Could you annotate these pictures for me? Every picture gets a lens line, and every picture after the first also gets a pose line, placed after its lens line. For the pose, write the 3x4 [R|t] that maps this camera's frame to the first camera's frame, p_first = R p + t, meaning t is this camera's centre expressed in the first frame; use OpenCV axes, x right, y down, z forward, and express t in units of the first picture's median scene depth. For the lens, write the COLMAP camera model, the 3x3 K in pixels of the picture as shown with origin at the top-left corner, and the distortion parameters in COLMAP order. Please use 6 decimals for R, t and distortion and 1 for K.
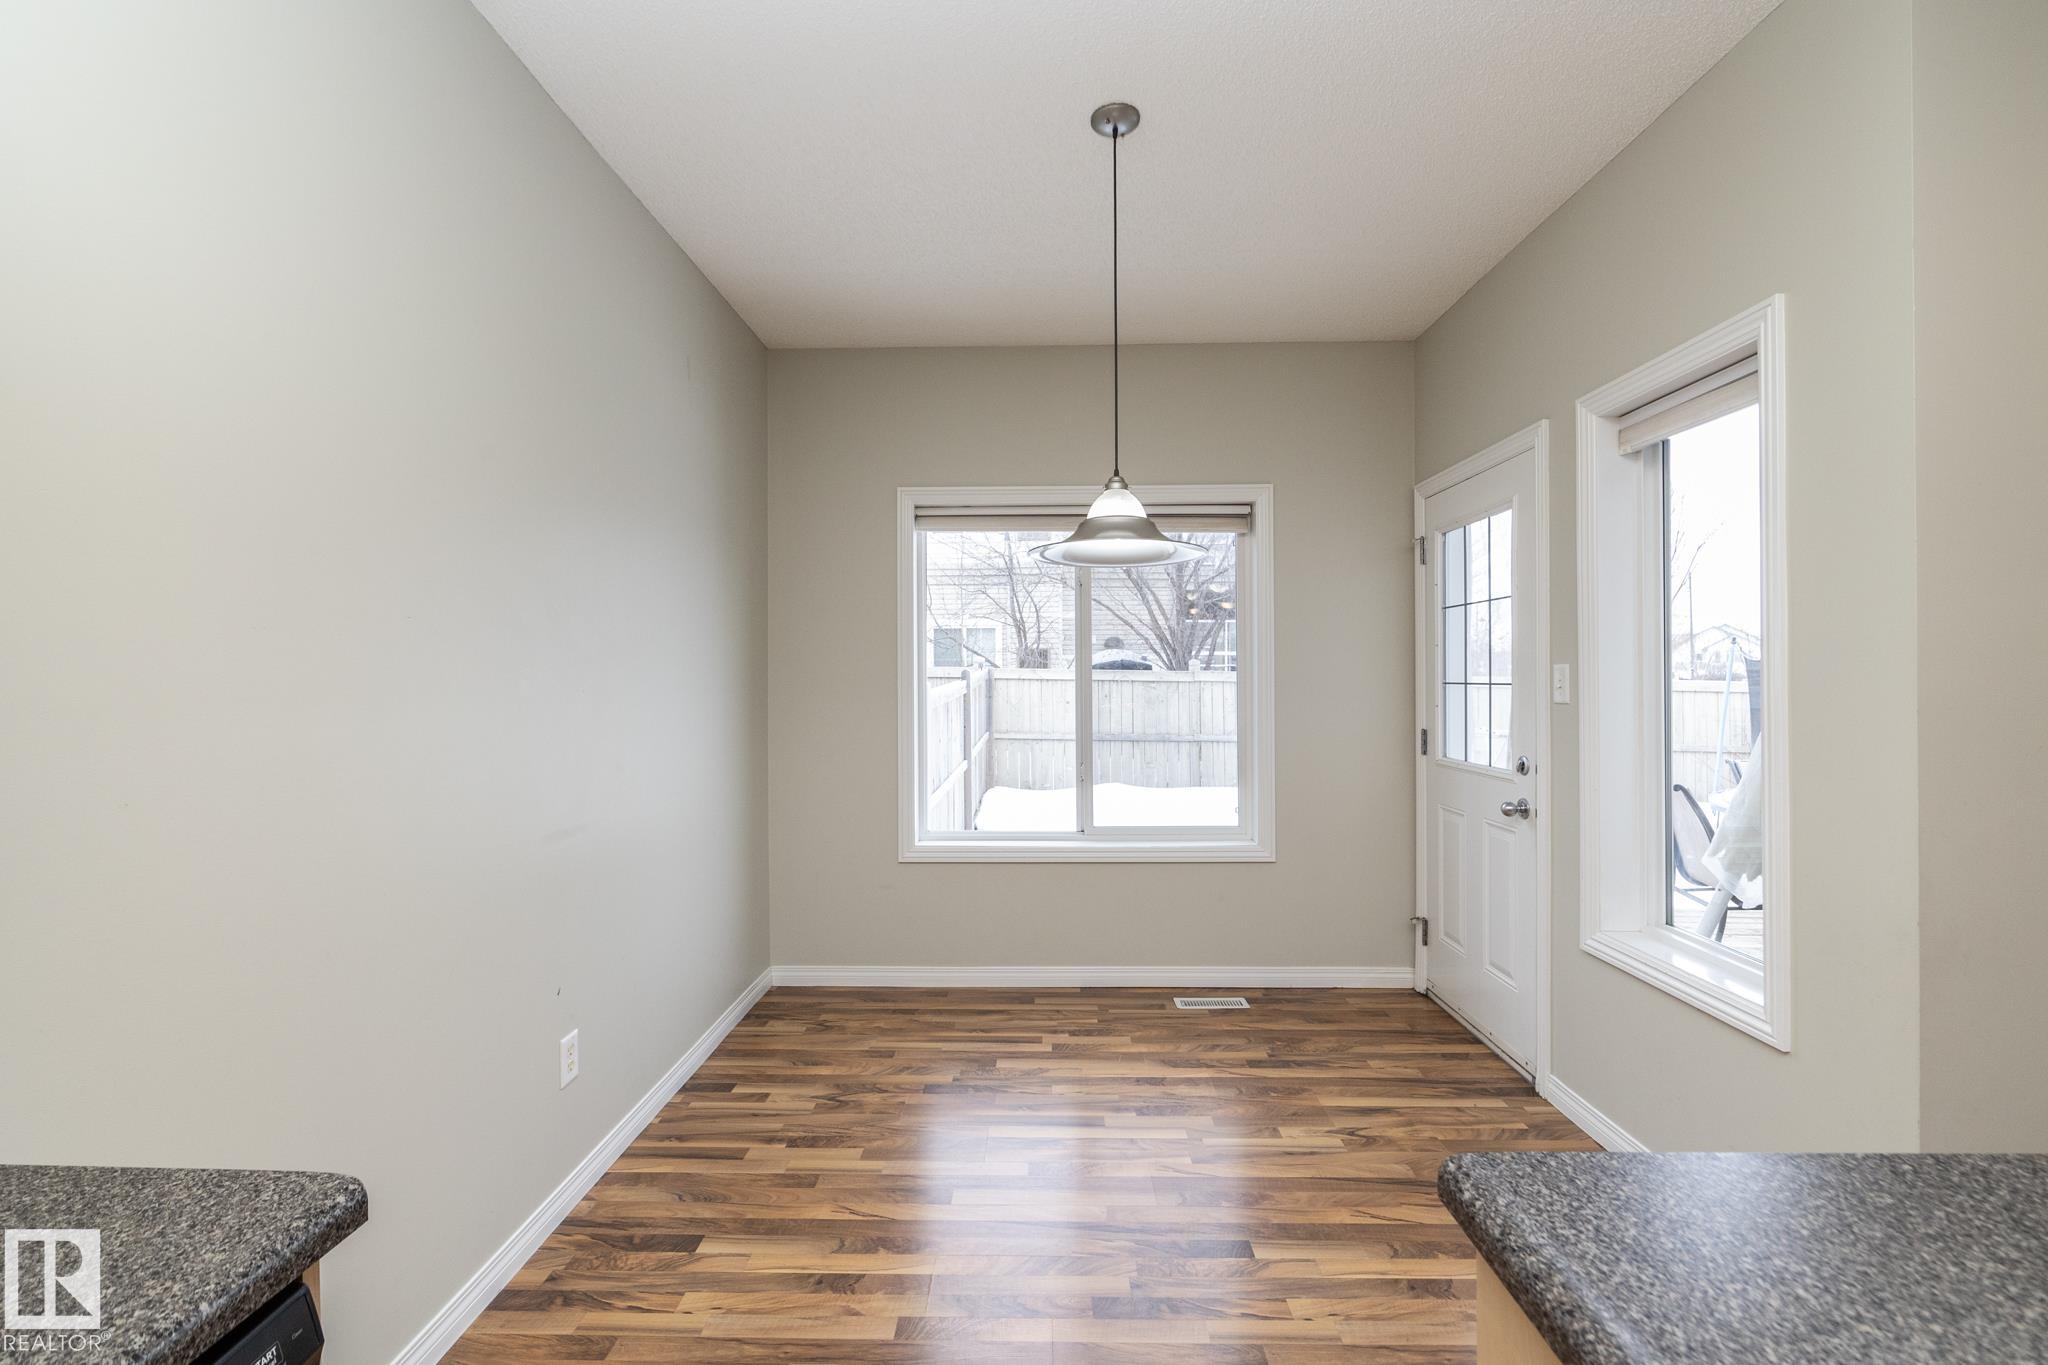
lens RADIAL K [[867.1, 0, 1022.7], [0, 867.1, 679.4], [0, 0, 1]] dist [-0.000329, -0.001585]
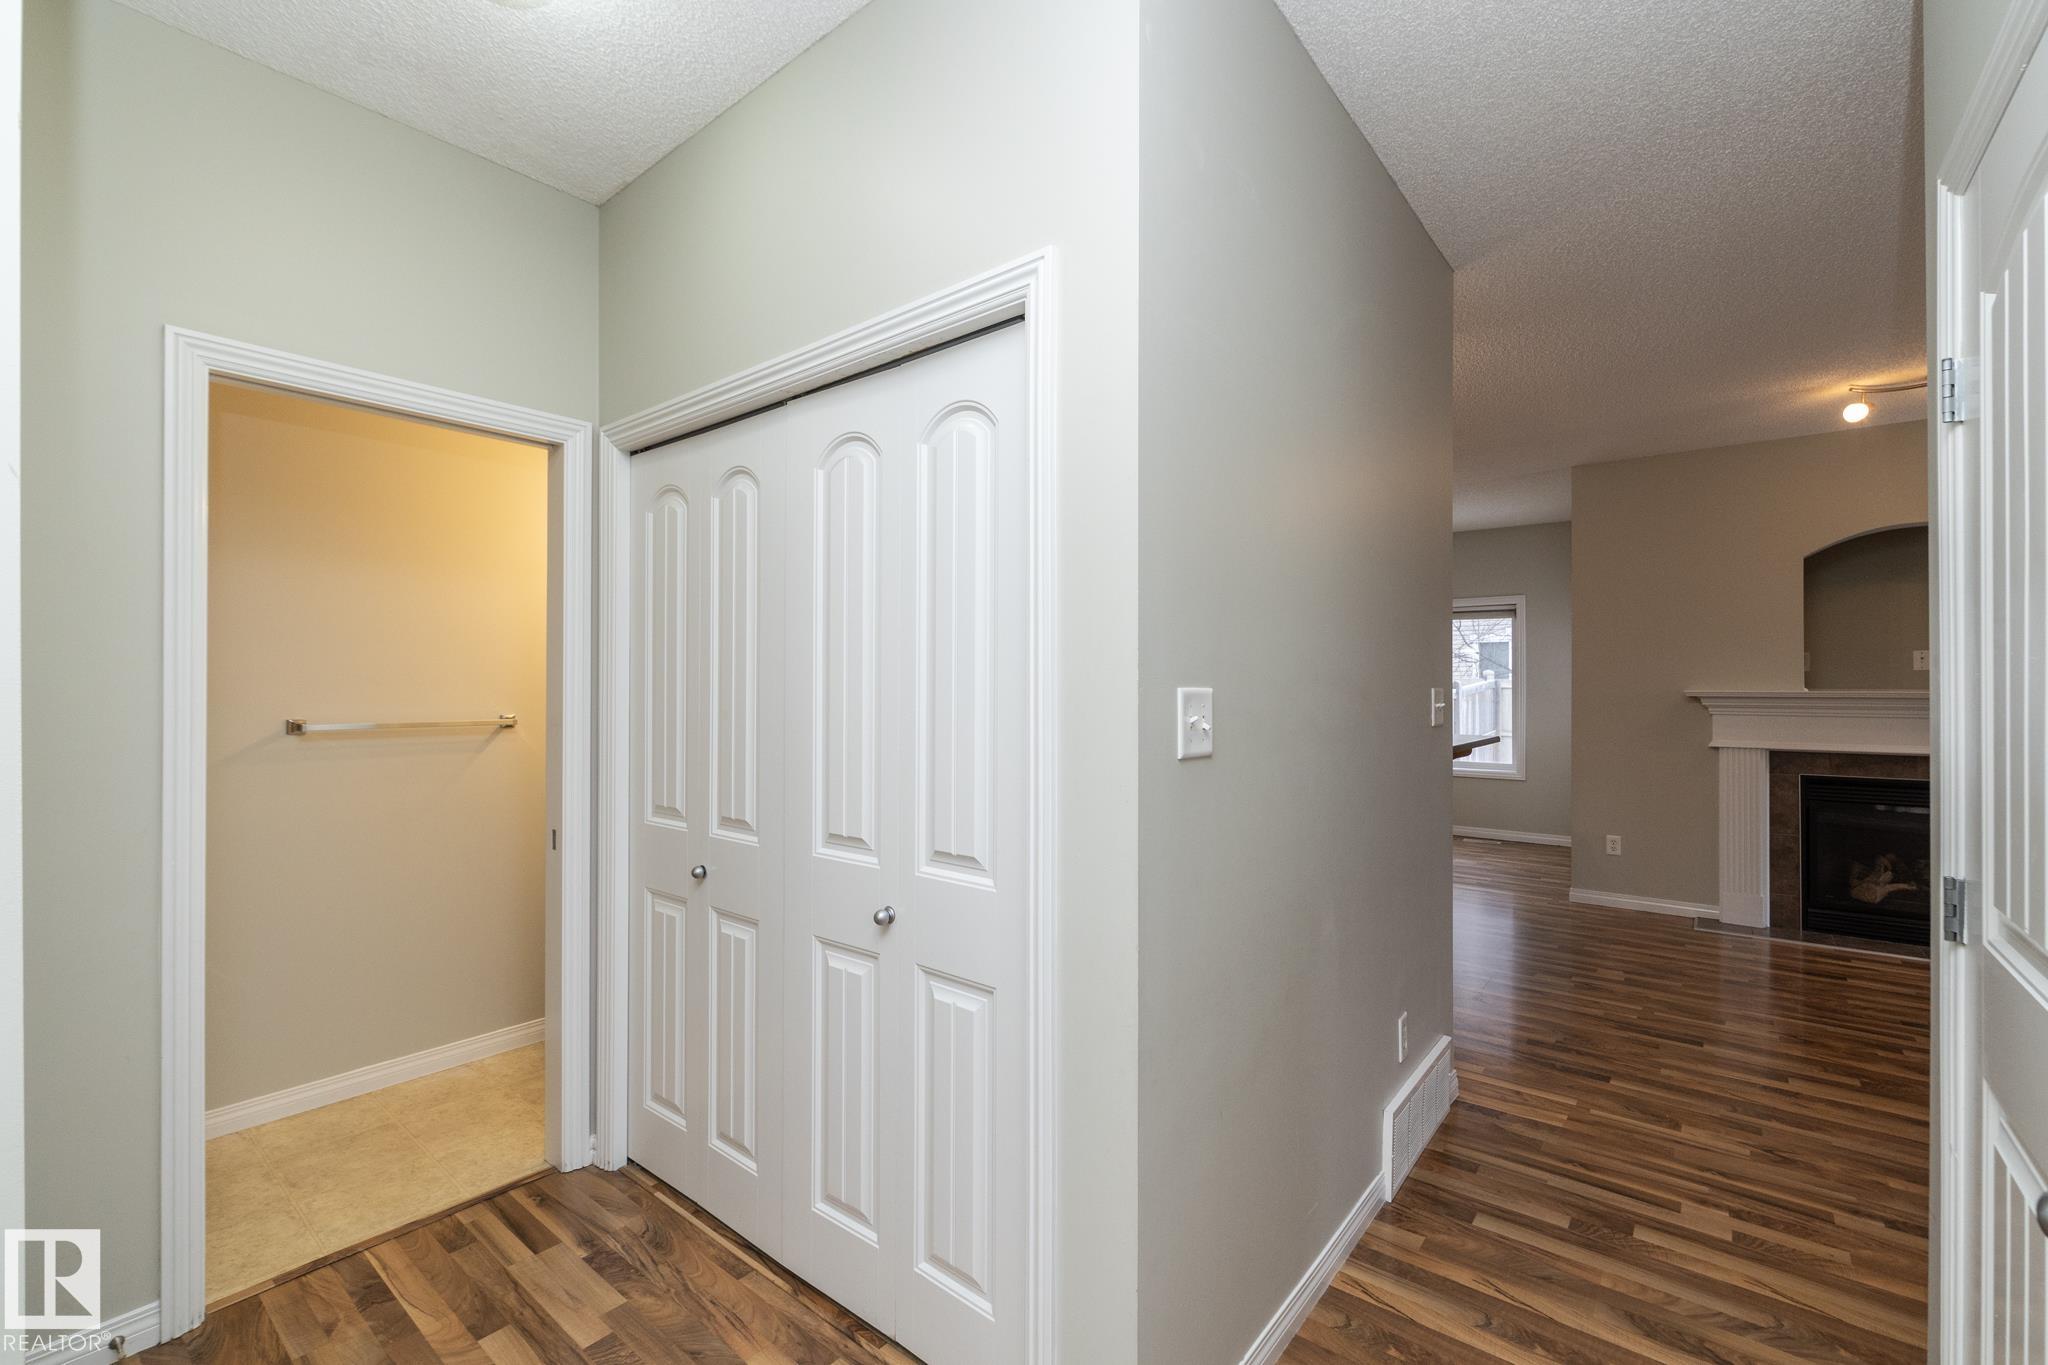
lens RADIAL K [[867.1, 0, 1020.2], [0, 867.1, 682.4], [0, 0, 1]] dist [-0.000329, -0.001585]
pose [[0.792284, 0.003431, -0.610142, 0.590479], [-0.005417, 0.999984, -0.001411, -0.011289], [0.610128, 0.004423, 0.792291, -1.326734]]
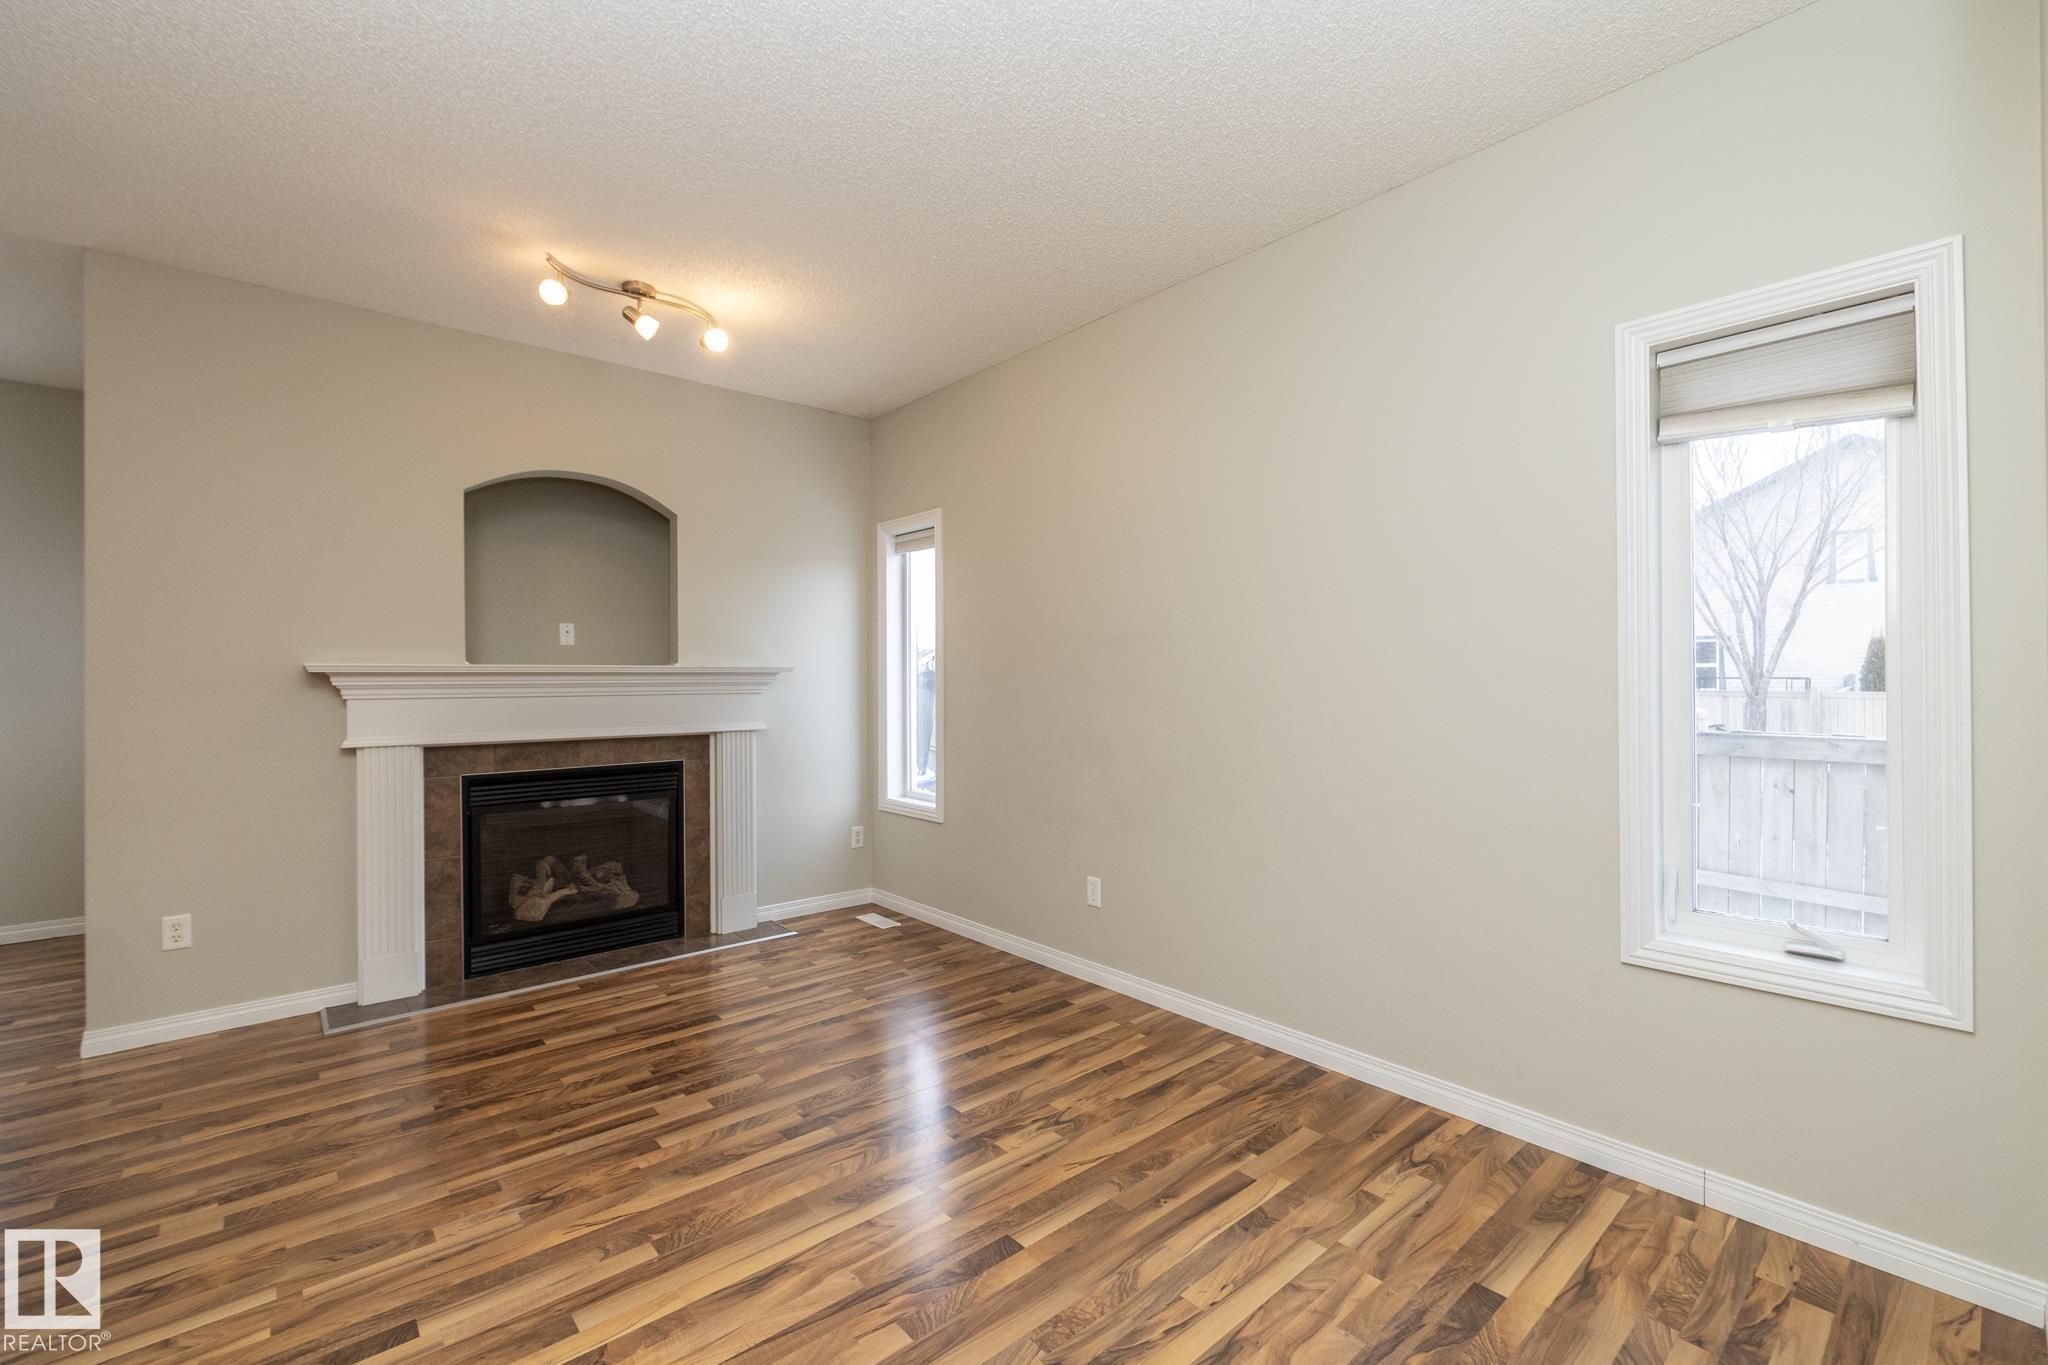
lens RADIAL K [[867.1, 0, 1030.3], [0, 867.1, 677.8], [0, 0, 1]] dist [-0.000329, -0.001585]
pose [[0.734489, 0.002362, 0.678617, 0.532182], [0.003756, 0.999964, -0.007545, 0.017809], [-0.678610, 0.008091, 0.734454, -0.750177]]
